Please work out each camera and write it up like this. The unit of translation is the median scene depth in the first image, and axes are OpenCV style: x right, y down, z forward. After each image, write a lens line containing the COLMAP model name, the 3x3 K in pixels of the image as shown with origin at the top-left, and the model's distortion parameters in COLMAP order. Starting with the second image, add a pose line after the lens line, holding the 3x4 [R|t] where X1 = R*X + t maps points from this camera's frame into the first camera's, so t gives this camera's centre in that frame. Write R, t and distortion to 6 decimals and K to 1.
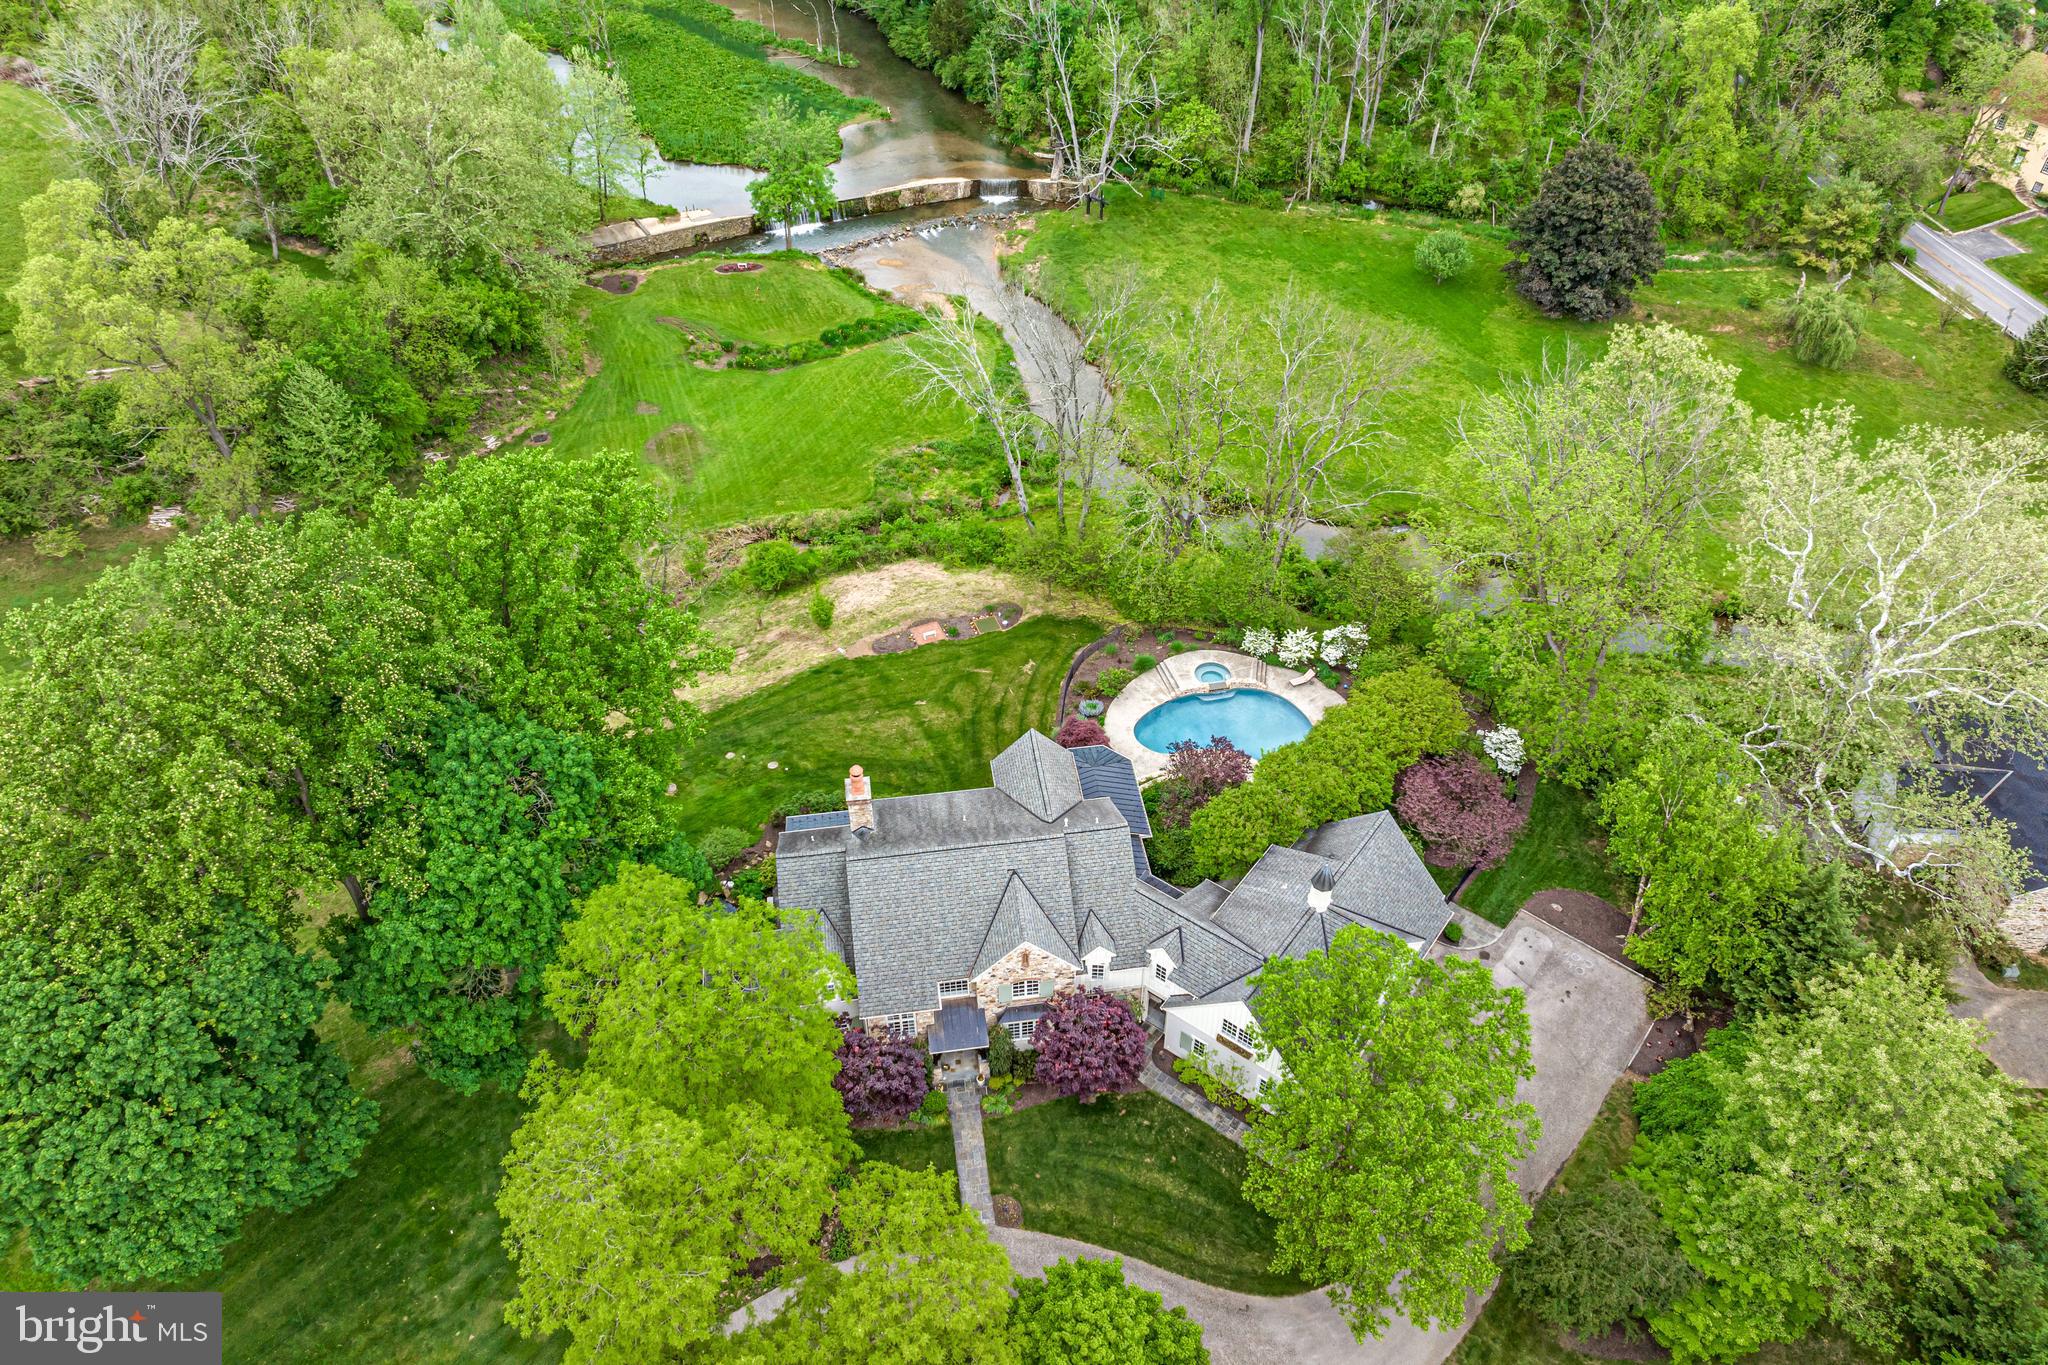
lens RADIAL K [[1436.0, 0, 1027.4], [0, 1436.0, 683.9], [0, 0, 1]] dist [-0.031119, -0.012093]
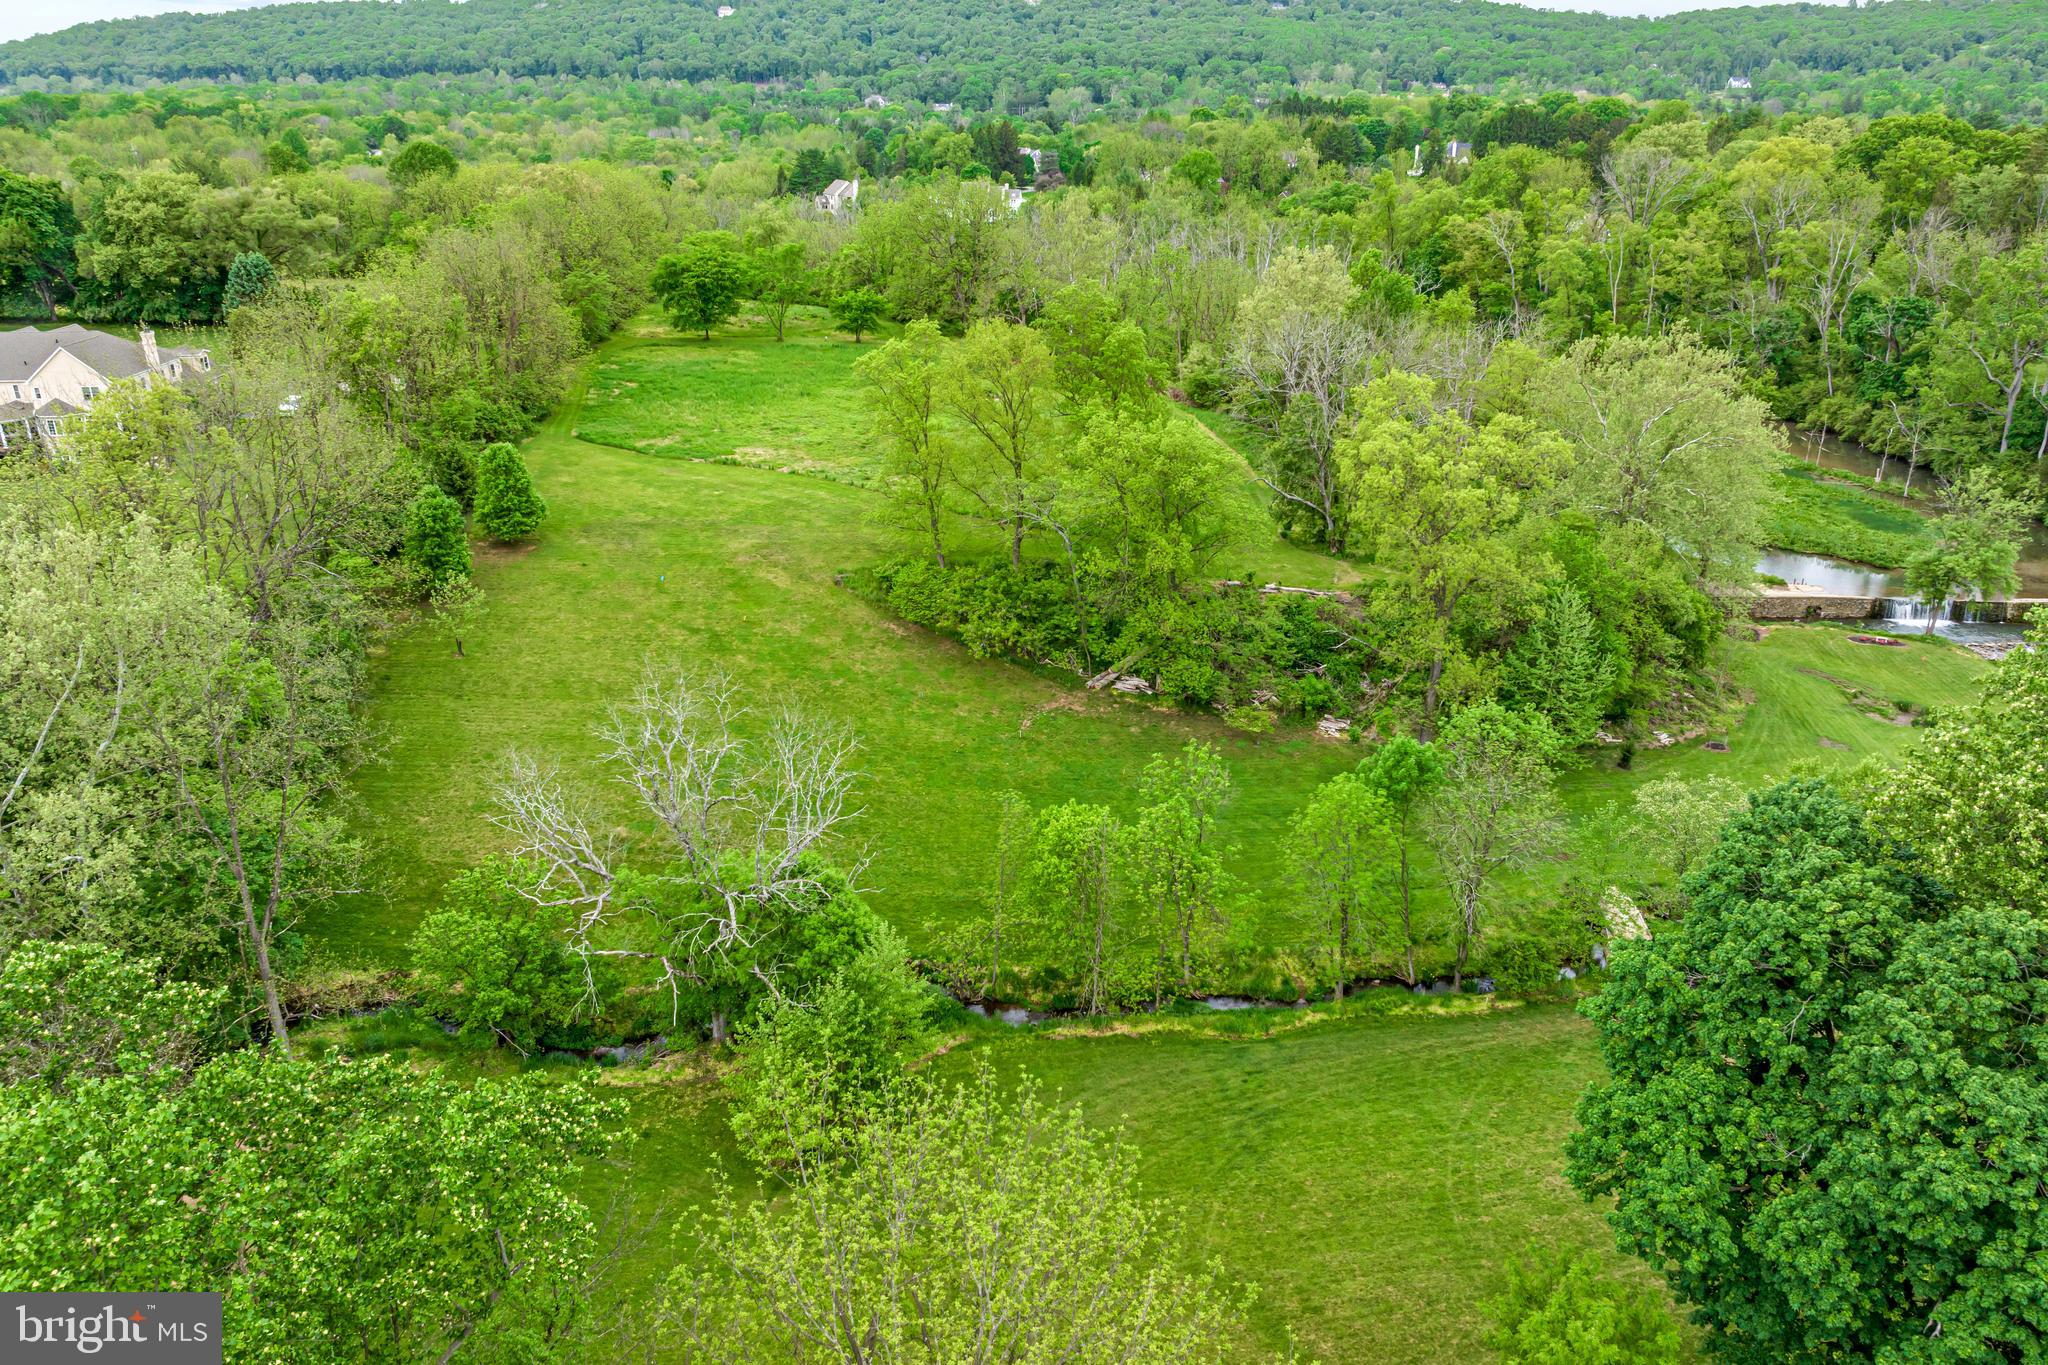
lens RADIAL K [[1436.0, 0, 1029.0], [0, 1436.0, 684.2], [0, 0, 1]] dist [-0.031119, -0.012093]
pose [[0.894211, 0.169574, -0.414285, -0.435258], [-0.302191, 0.911446, -0.279191, 0.199717], [0.330254, 0.374849, 0.866268, 0.103385]]
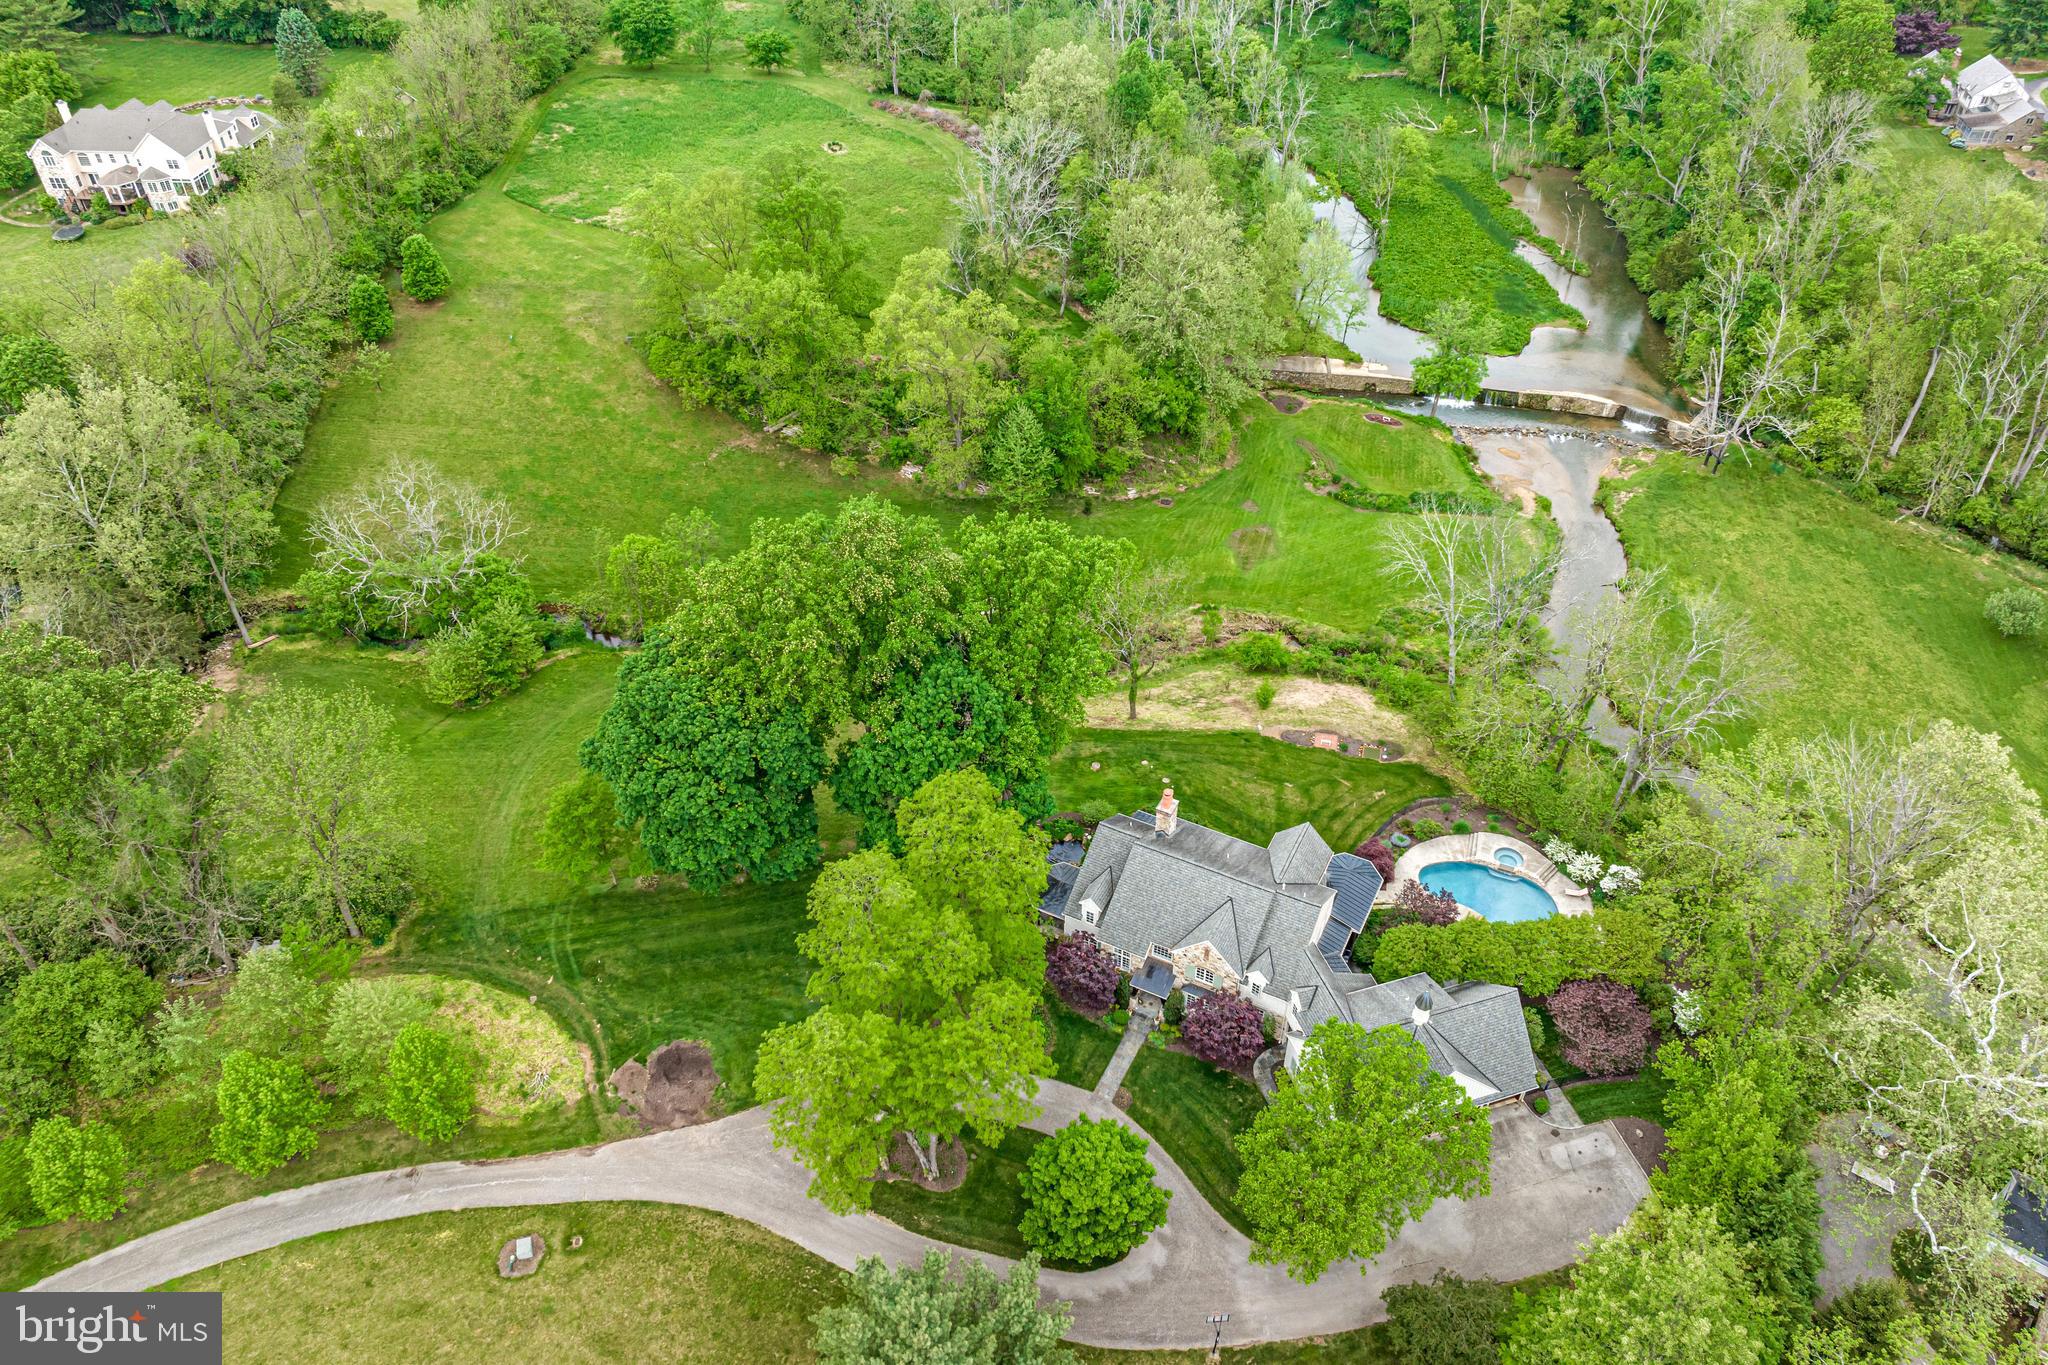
lens RADIAL K [[1436.0, 0, 1028.8], [0, 1436.0, 684.5], [0, 0, 1]] dist [-0.031119, -0.012093]
pose [[0.814957, 0.370656, -0.445487, 0.255753], [-0.390195, 0.919314, 0.051084, -0.041002], [0.428477, 0.132195, 0.893830, -0.269190]]
